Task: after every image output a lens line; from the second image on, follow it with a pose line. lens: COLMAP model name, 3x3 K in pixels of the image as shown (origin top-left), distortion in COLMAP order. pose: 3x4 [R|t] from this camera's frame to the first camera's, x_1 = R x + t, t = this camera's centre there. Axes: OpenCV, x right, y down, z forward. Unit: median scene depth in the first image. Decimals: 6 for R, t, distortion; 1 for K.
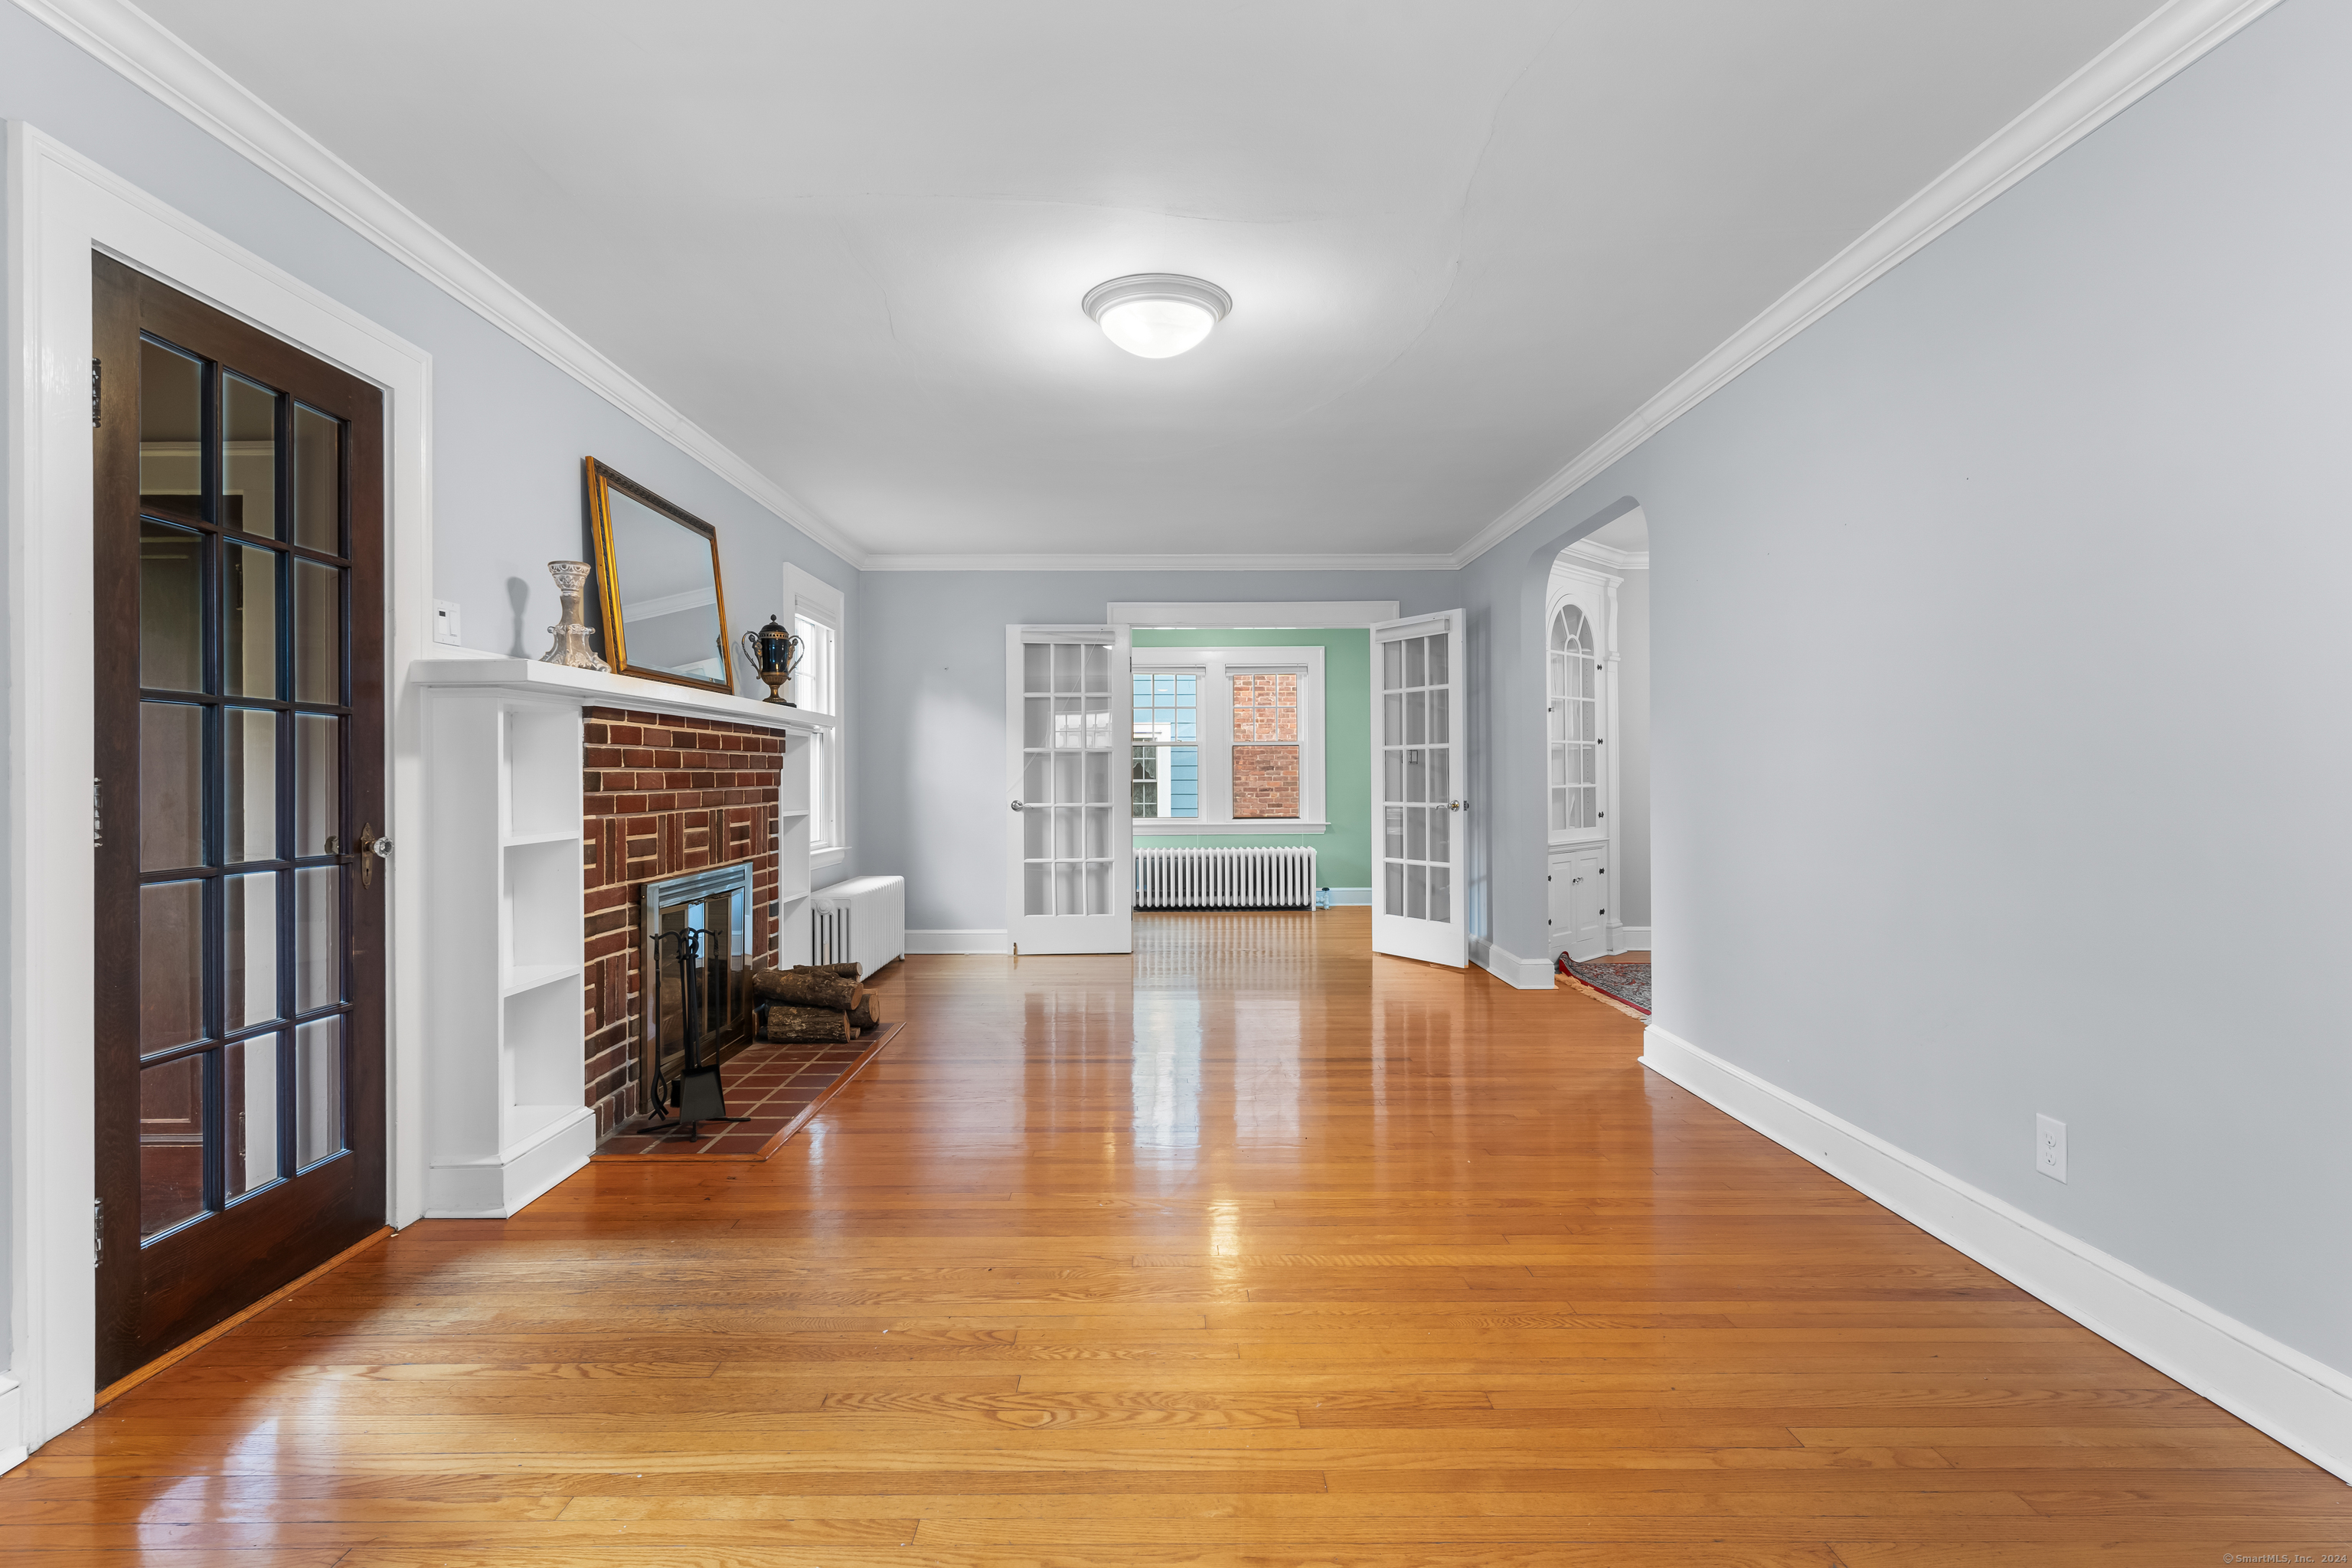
lens RADIAL K [[1170.4, 0, 1172.7], [0, 1170.4, 794.6], [0, 0, 1]] dist [0.002658, -0.000099]
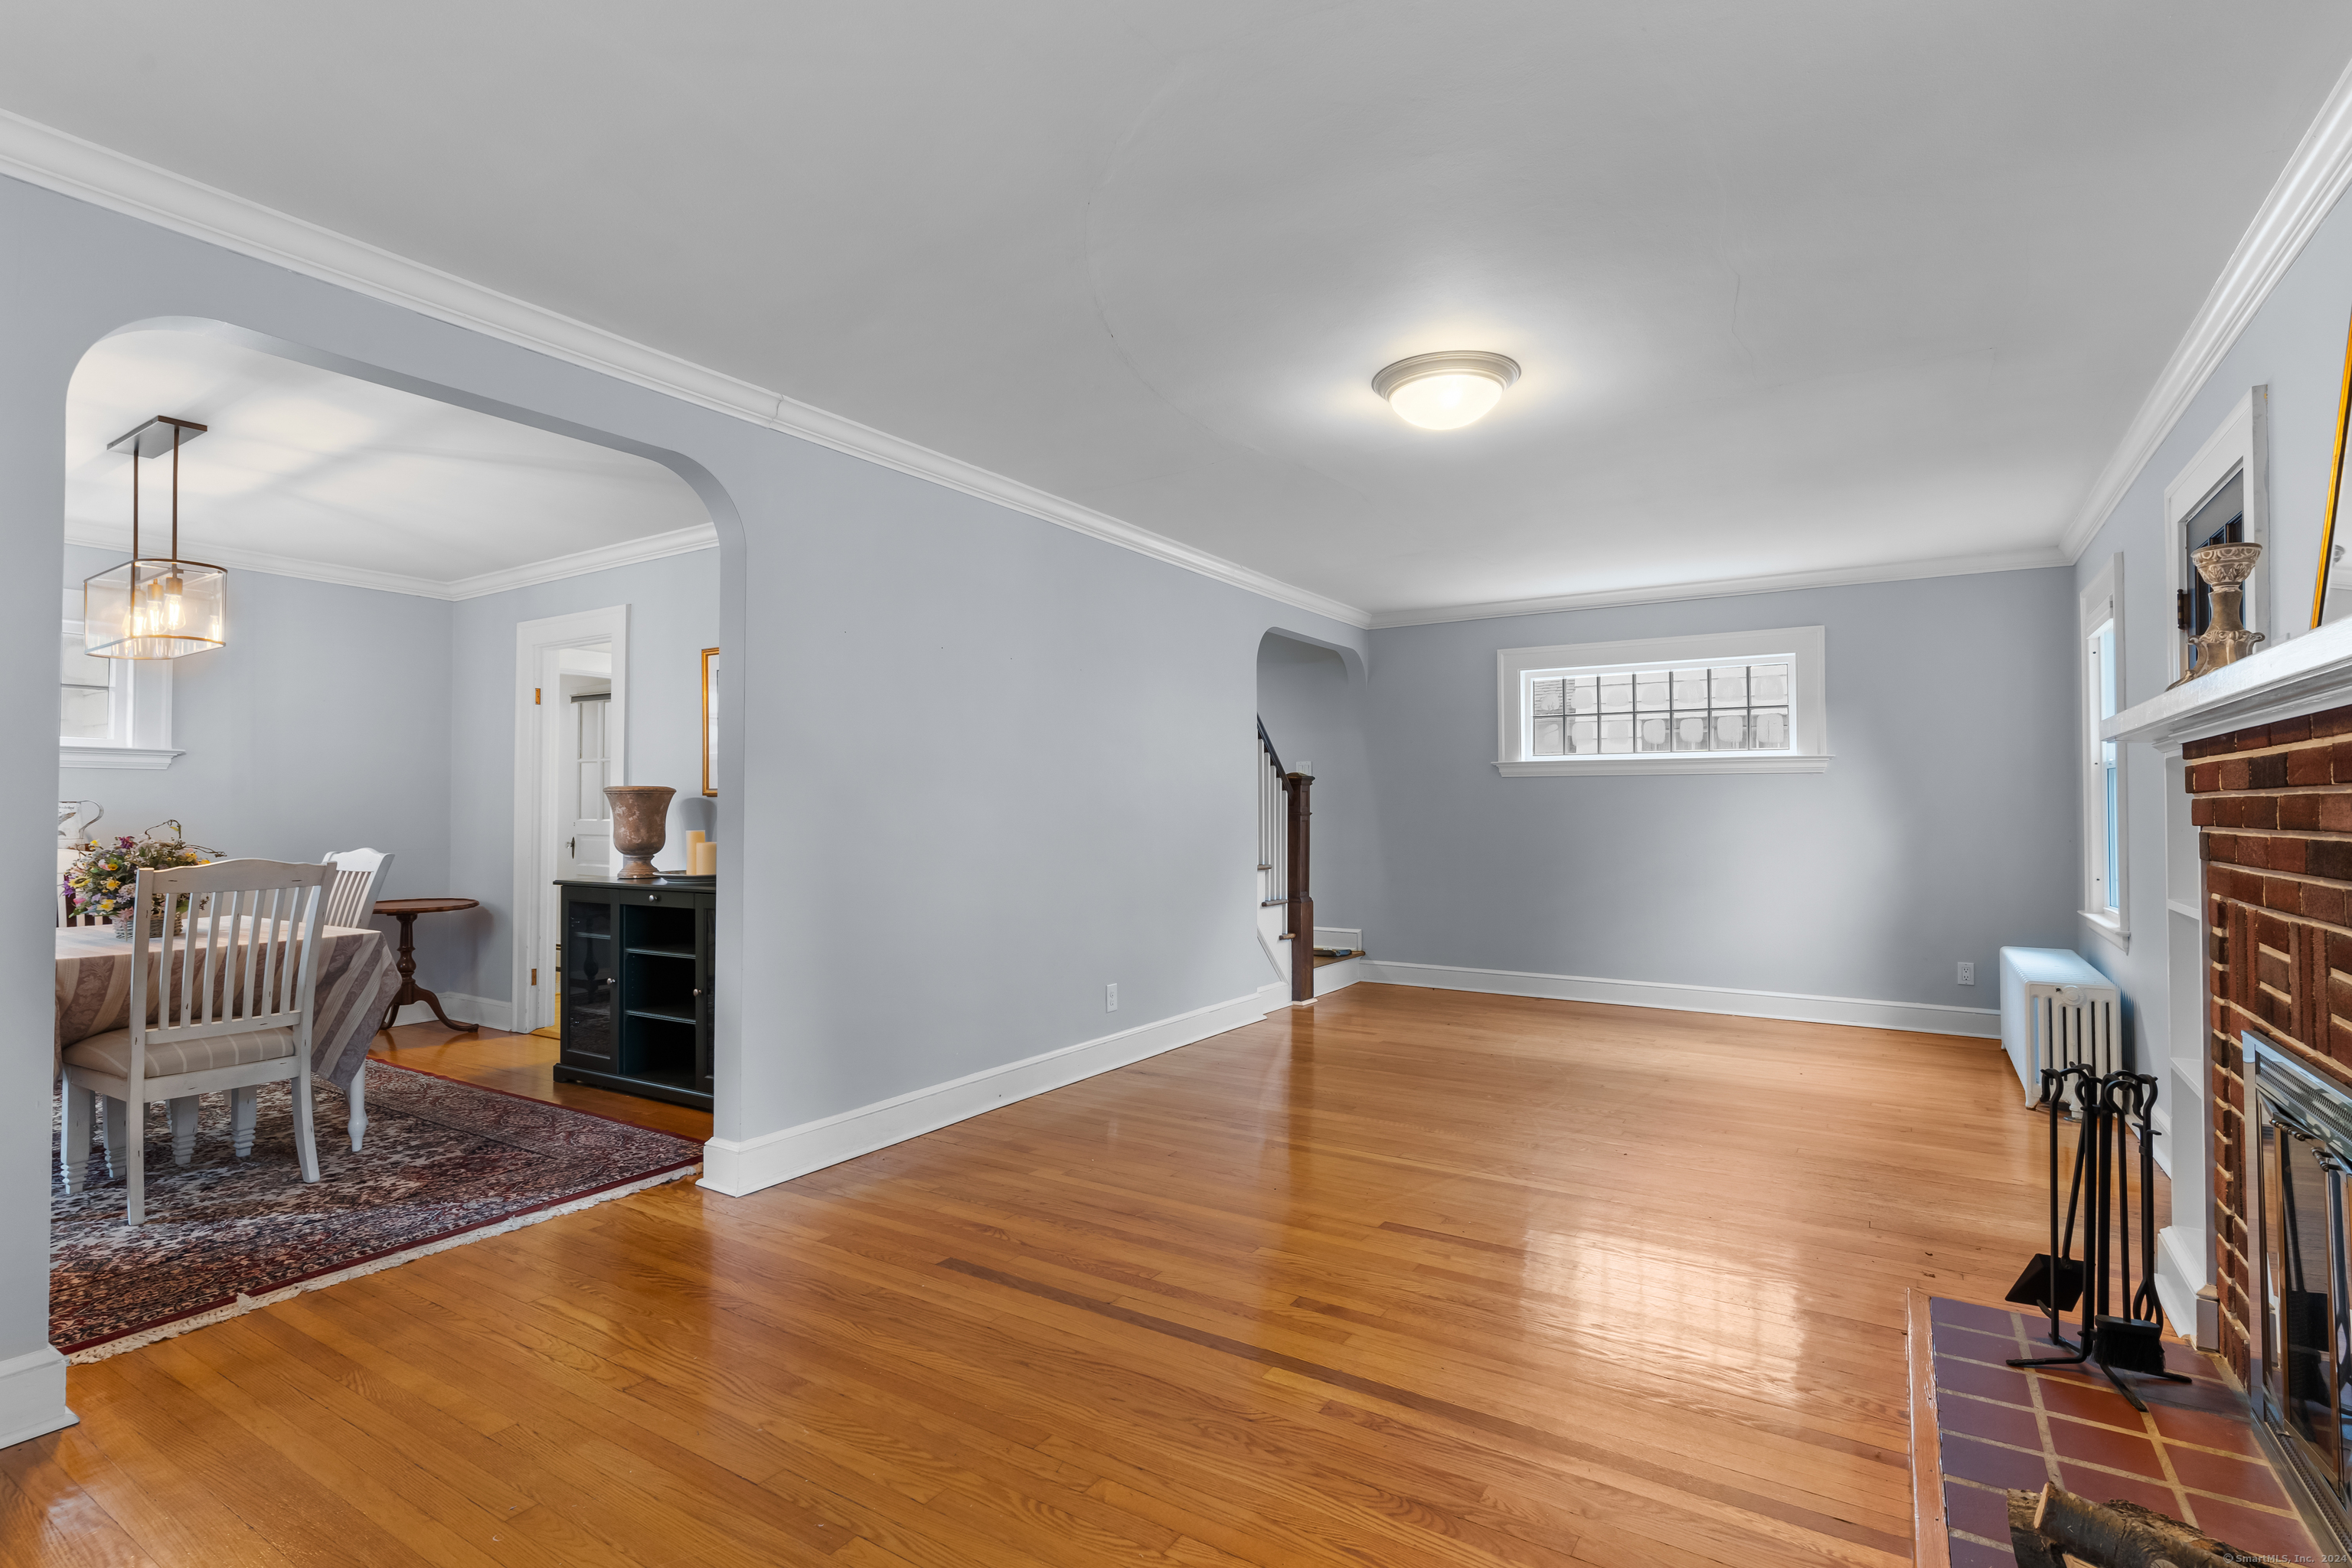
lens RADIAL K [[1155.7, 0, 1154.4], [0, 1155.7, 785.7], [0, 0, 1]] dist [0.006359, -0.000303]
pose [[-0.837309, 0.013426, 0.546565, -0.310490], [0.011146, 0.999910, -0.007486, -0.045686], [-0.546616, -0.000176, -0.837383, 1.764715]]
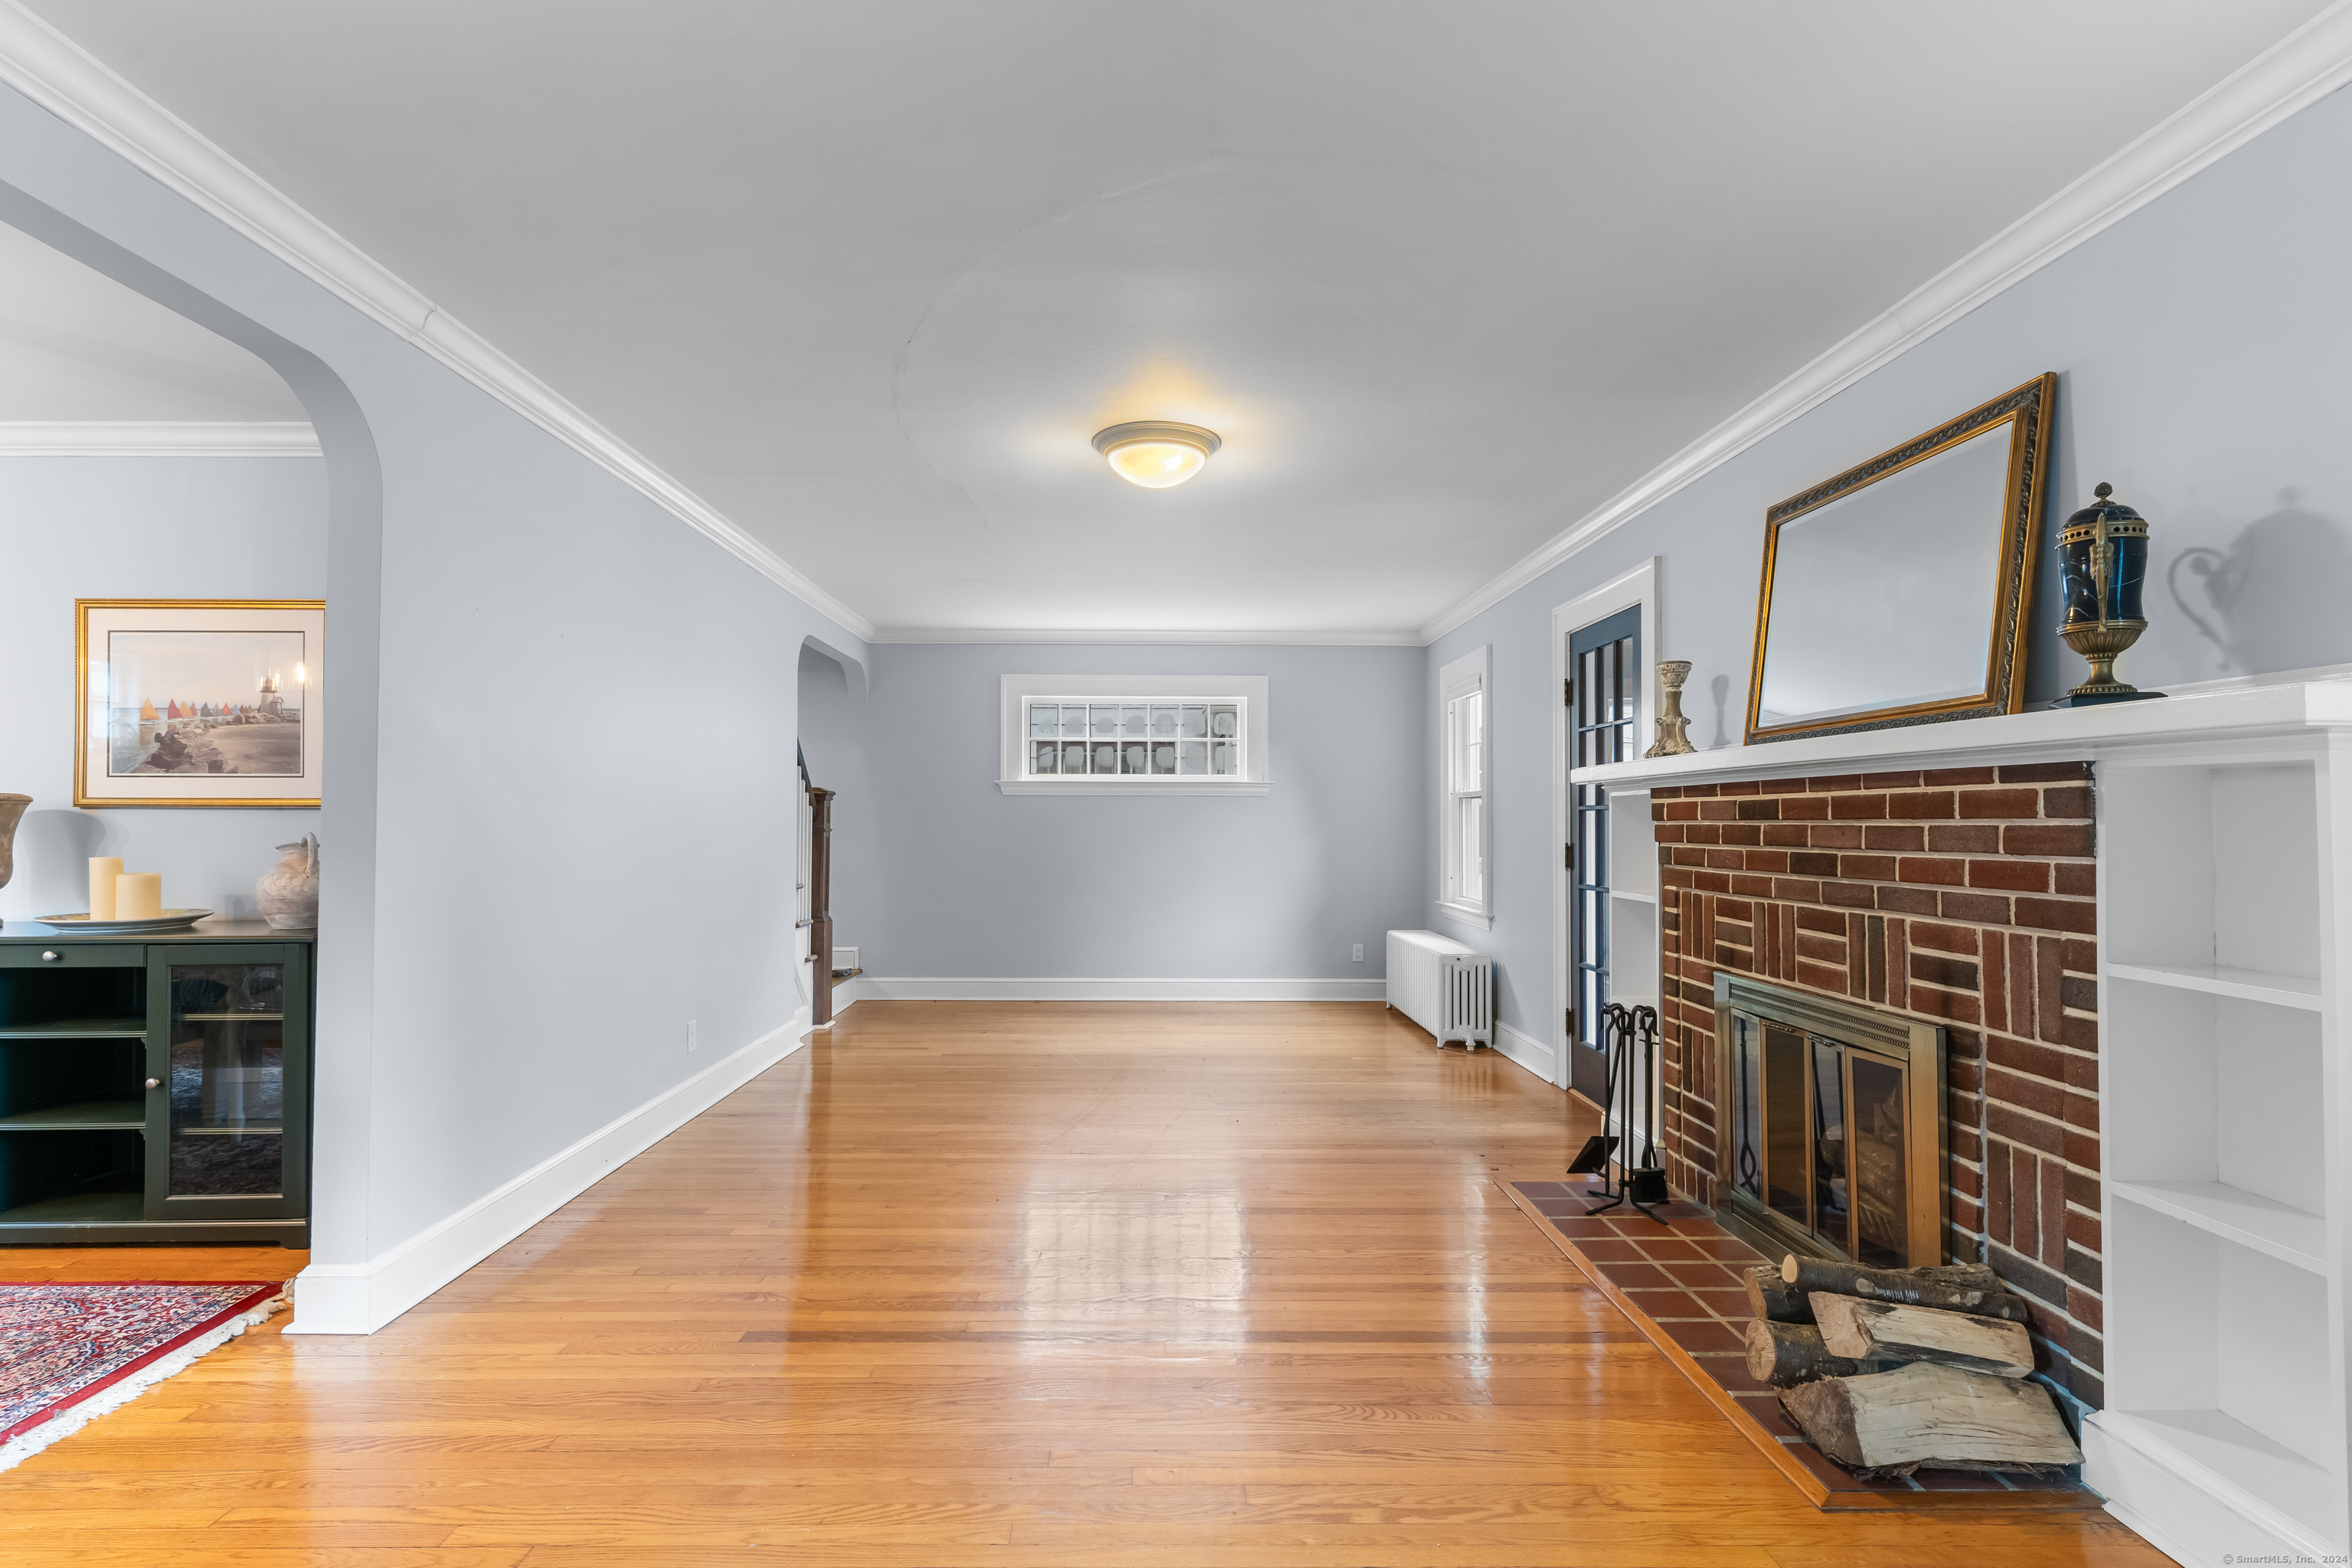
lens RADIAL K [[1170.4, 0, 1172.7], [0, 1170.4, 794.6], [0, 0, 1]] dist [0.002658, -0.000099]
pose [[-0.999869, -0.001018, -0.016161, -0.008299], [-0.000908, 0.999976, -0.006845, -0.054701], [0.016167, -0.006830, -0.999846, 1.901092]]
